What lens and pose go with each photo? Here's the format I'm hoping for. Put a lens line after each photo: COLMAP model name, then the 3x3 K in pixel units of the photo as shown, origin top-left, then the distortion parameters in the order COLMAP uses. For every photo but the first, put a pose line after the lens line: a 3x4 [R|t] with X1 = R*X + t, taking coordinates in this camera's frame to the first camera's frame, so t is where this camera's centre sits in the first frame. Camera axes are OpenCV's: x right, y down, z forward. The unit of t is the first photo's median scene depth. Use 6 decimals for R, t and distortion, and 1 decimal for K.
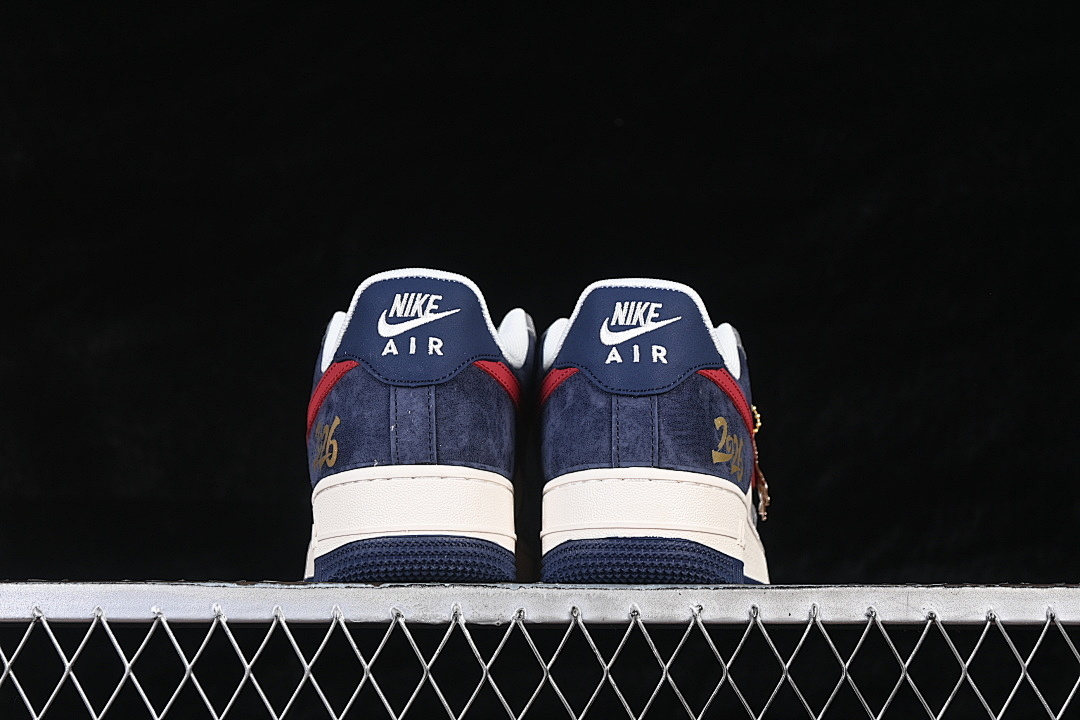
lens RADIAL K [[2374.9, 0, 536.2], [0, 2374.9, 368.4], [0, 0, 1]] dist [-0.105642, 0.000000]
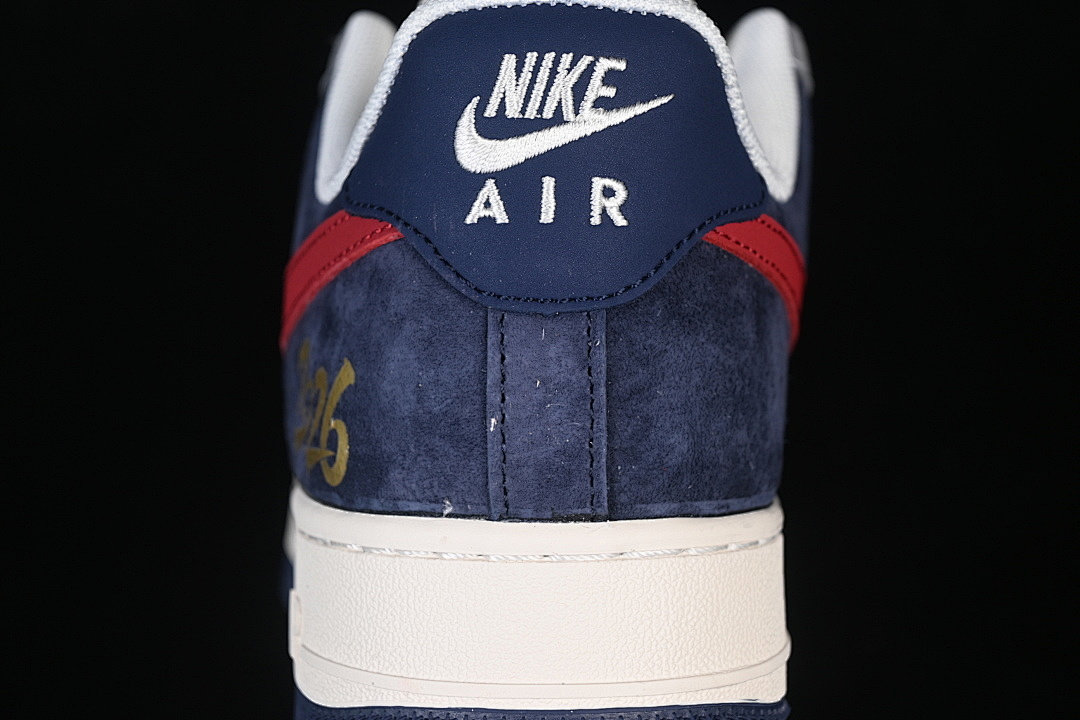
lens RADIAL K [[2374.9, 0, 539.7], [0, 2374.9, 360.8], [0, 0, 1]] dist [-0.105642, 0.000000]
pose [[0.999715, 0.019787, -0.013384, -0.047734], [-0.015972, 0.970279, 0.241463, -0.075264], [0.017764, -0.241180, 0.970318, 0.628973]]
